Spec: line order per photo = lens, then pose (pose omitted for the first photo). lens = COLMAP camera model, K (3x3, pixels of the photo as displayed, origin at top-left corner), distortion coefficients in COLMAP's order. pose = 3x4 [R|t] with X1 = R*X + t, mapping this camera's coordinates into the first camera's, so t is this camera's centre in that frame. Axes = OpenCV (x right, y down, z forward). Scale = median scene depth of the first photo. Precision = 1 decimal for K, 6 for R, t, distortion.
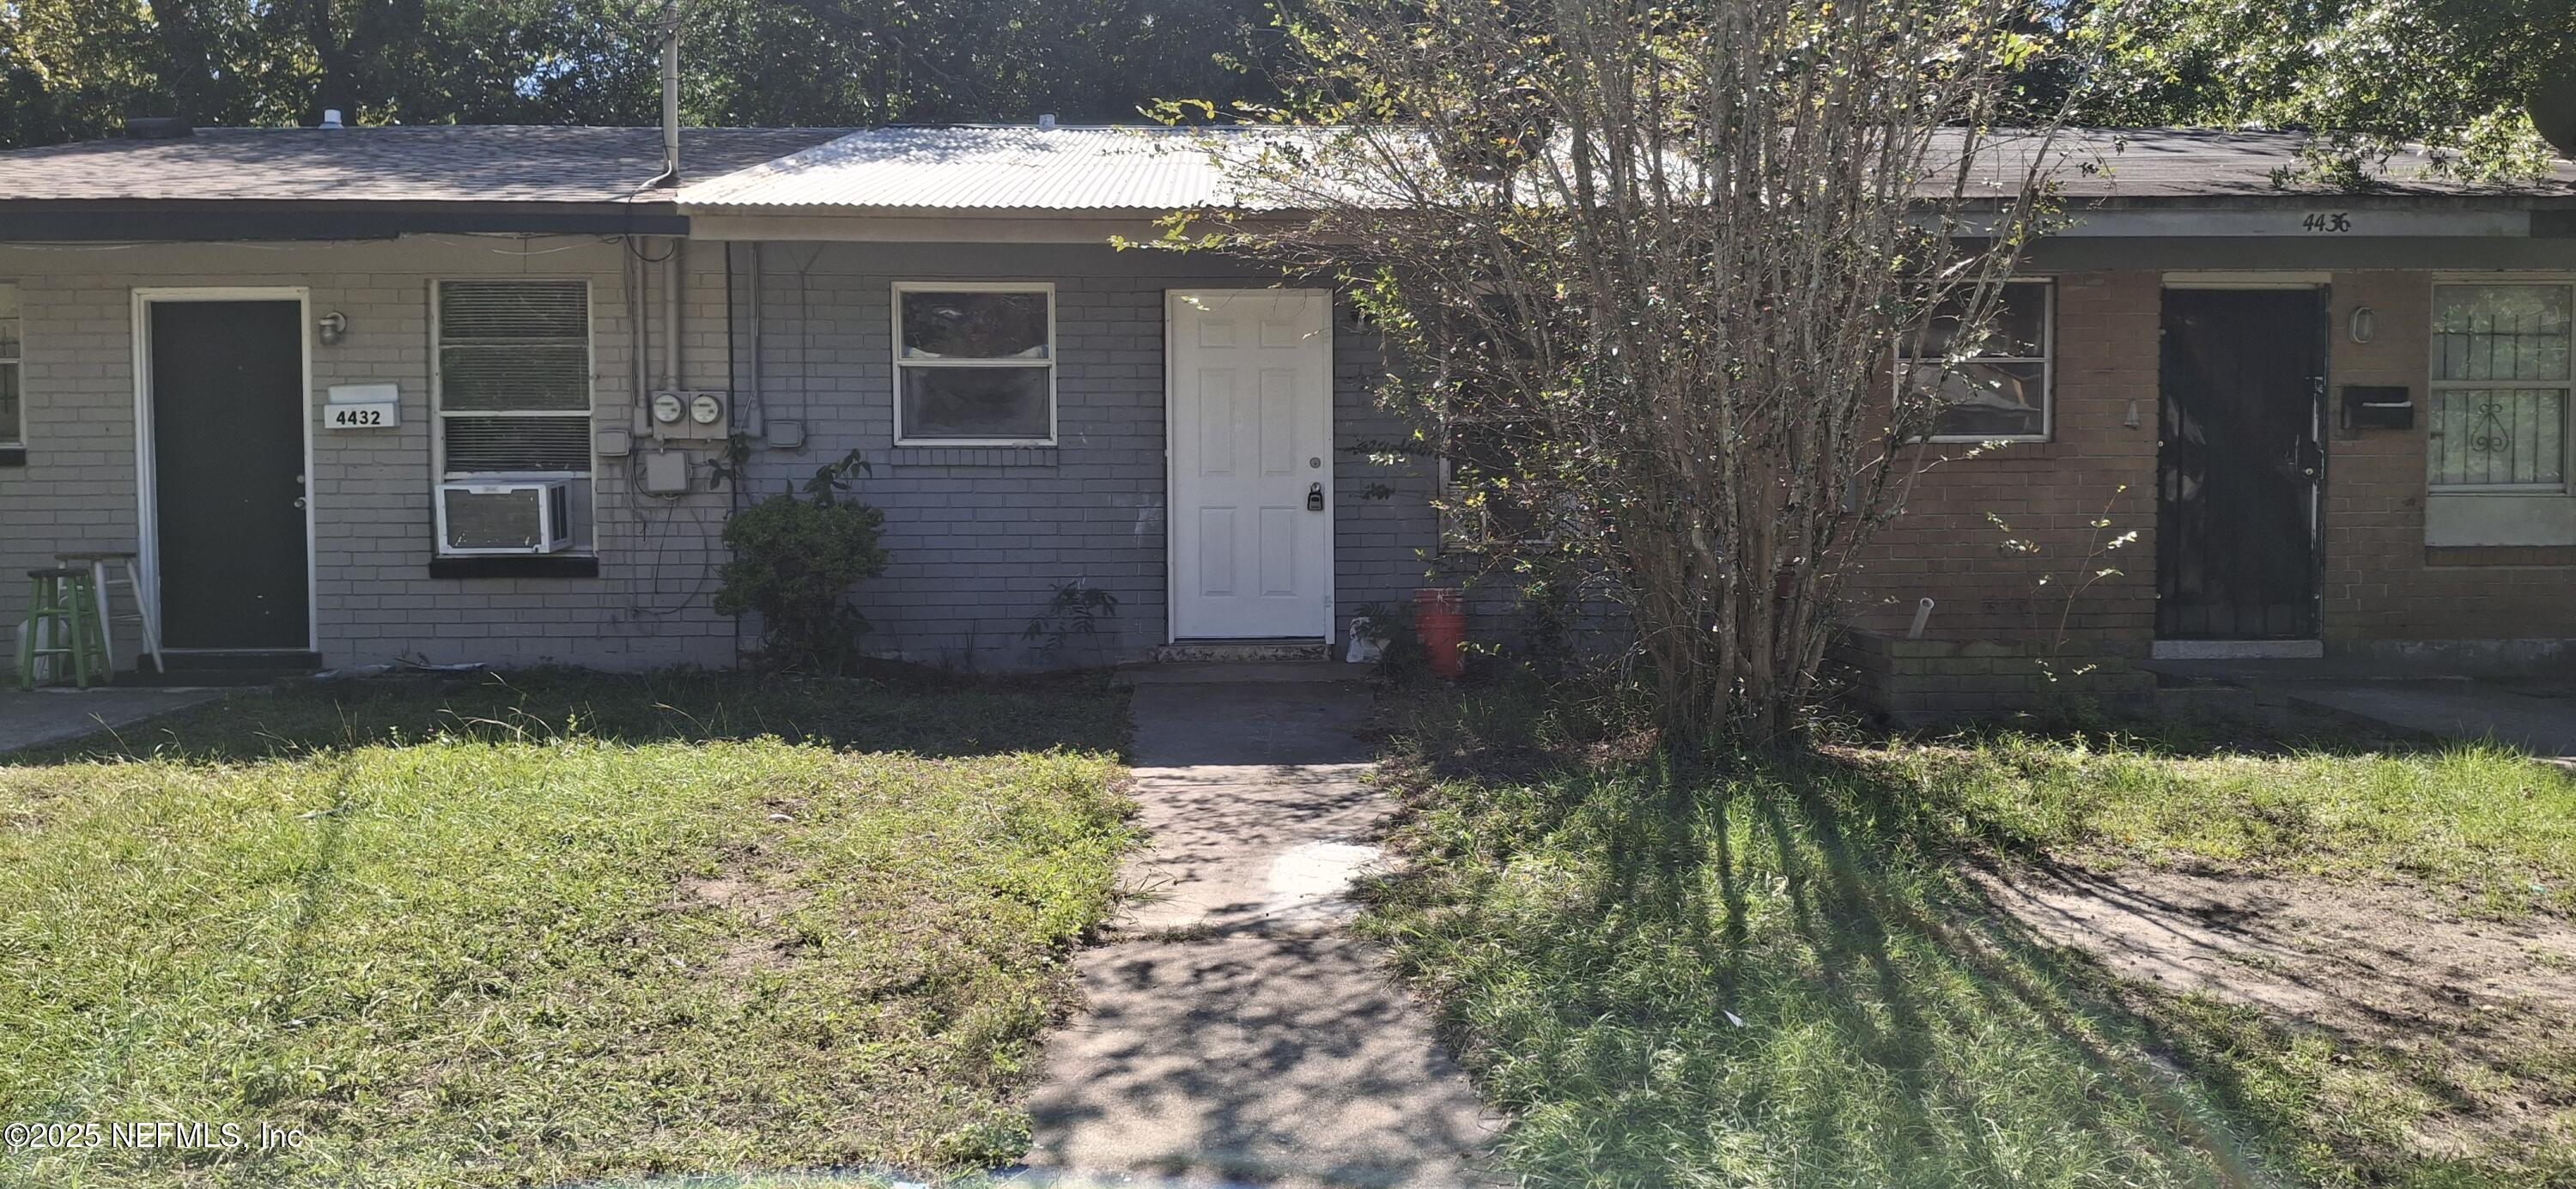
lens RADIAL K [[1888.9, 0, 1288.0], [0, 1888.9, 594.5], [0, 0, 1]] dist [0.140665, -0.276823]
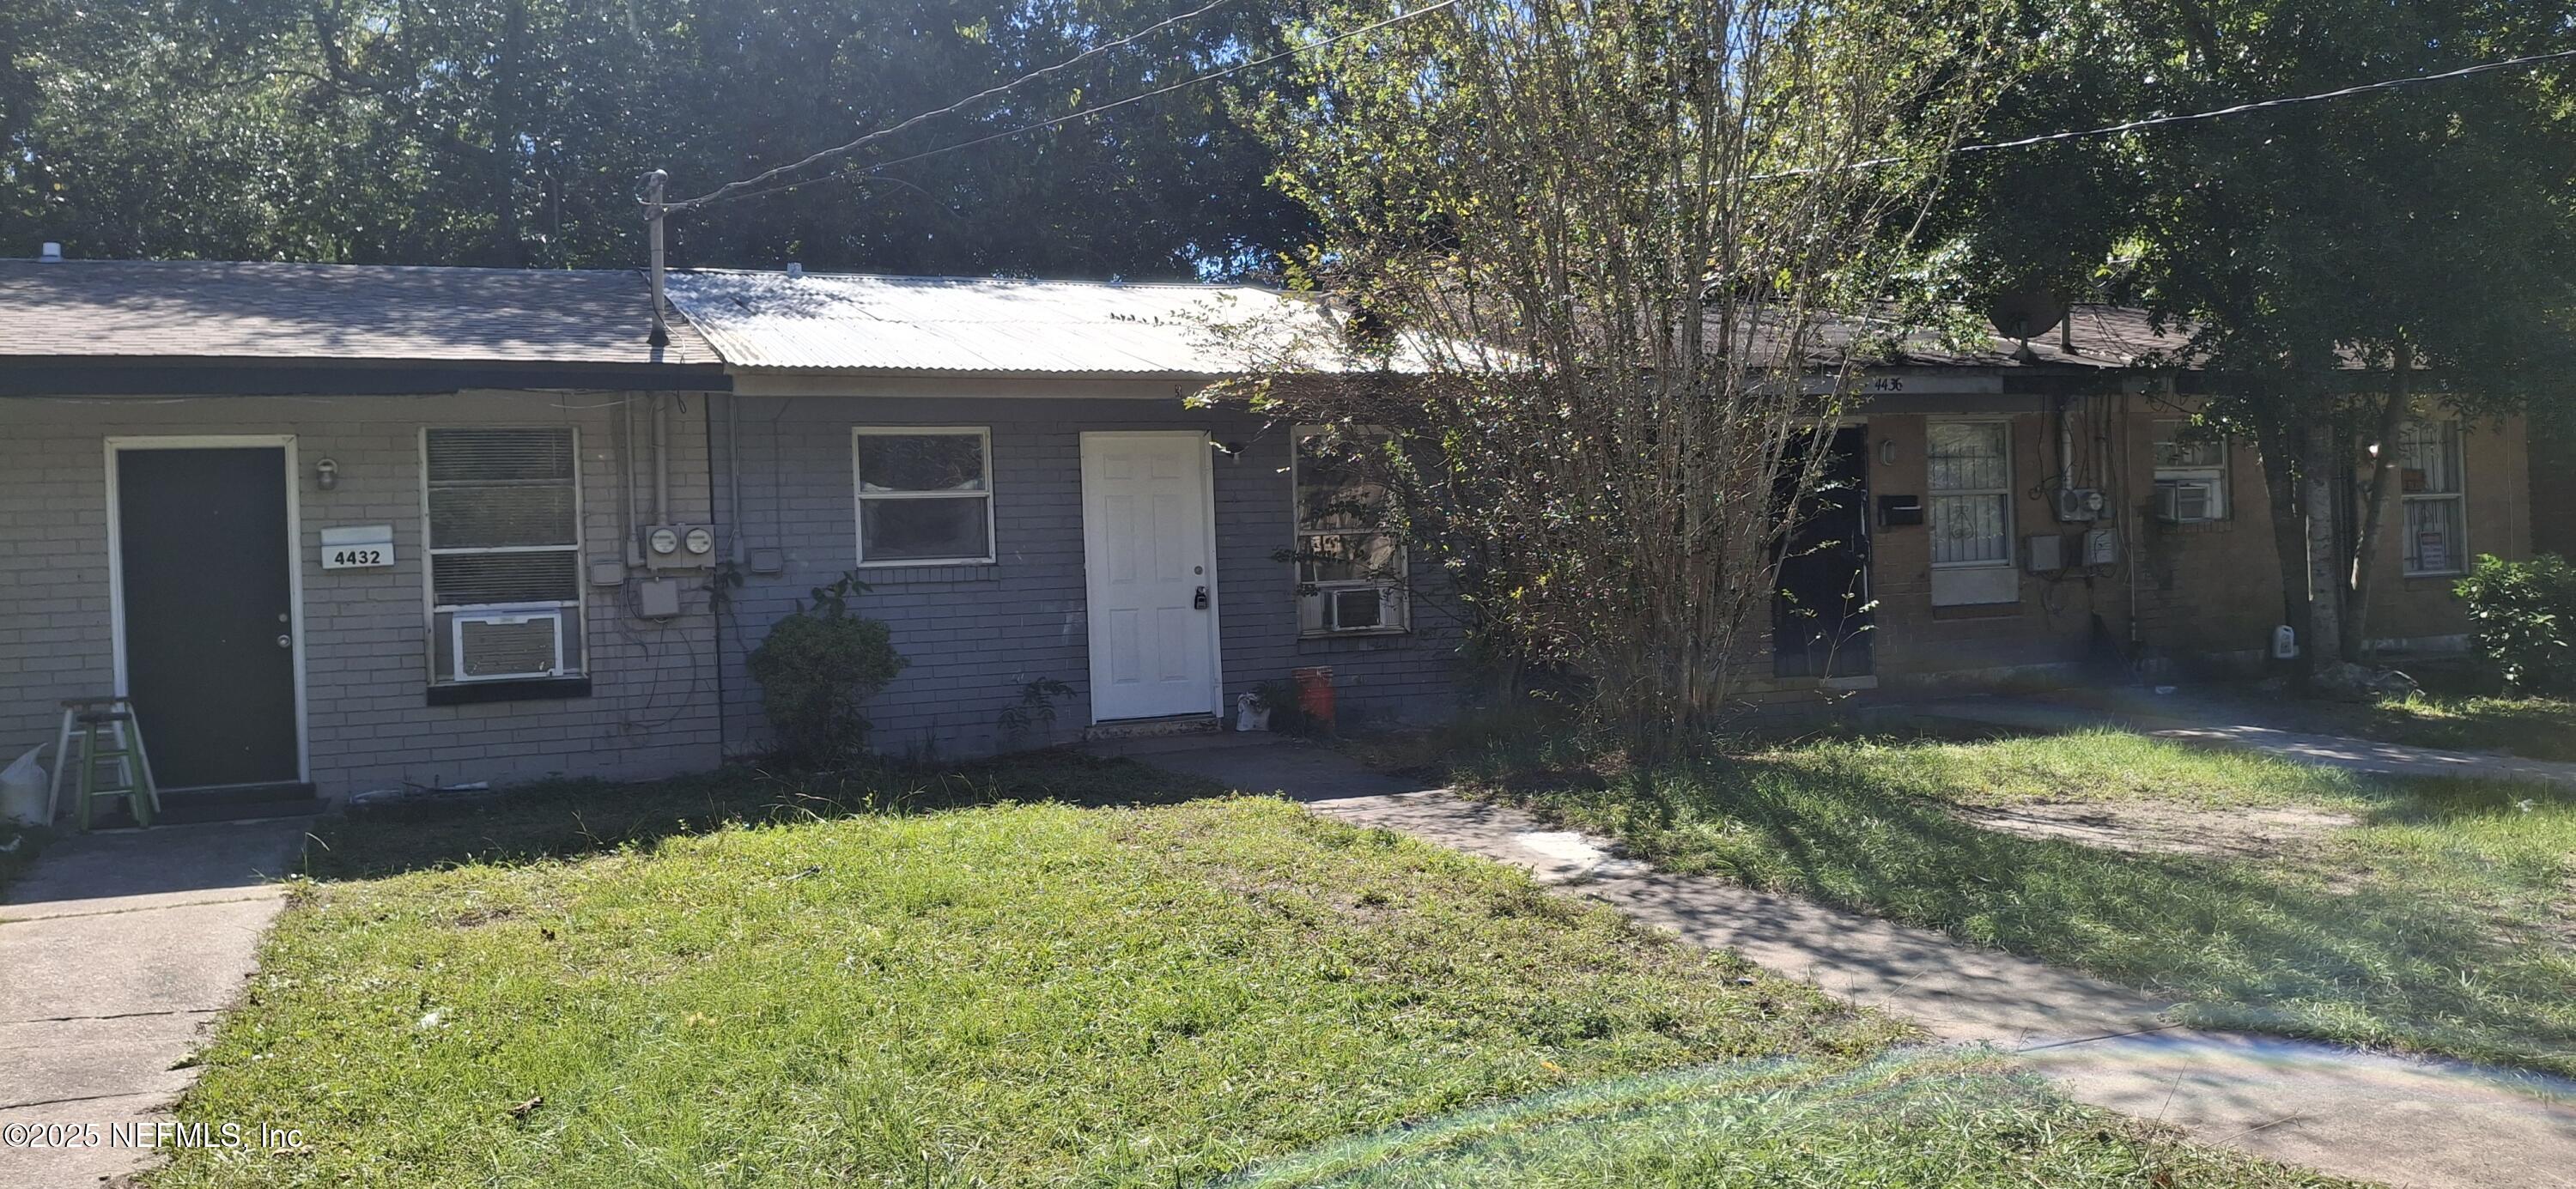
lens RADIAL K [[1888.9, 0, 1288.0], [0, 1888.9, 594.5], [0, 0, 1]] dist [0.140665, -0.276823]
pose [[0.934054, -0.035537, 0.355358, -0.376140], [0.054178, 0.997620, -0.042642, 0.001157], [-0.352997, 0.059083, 0.933757, -0.167178]]
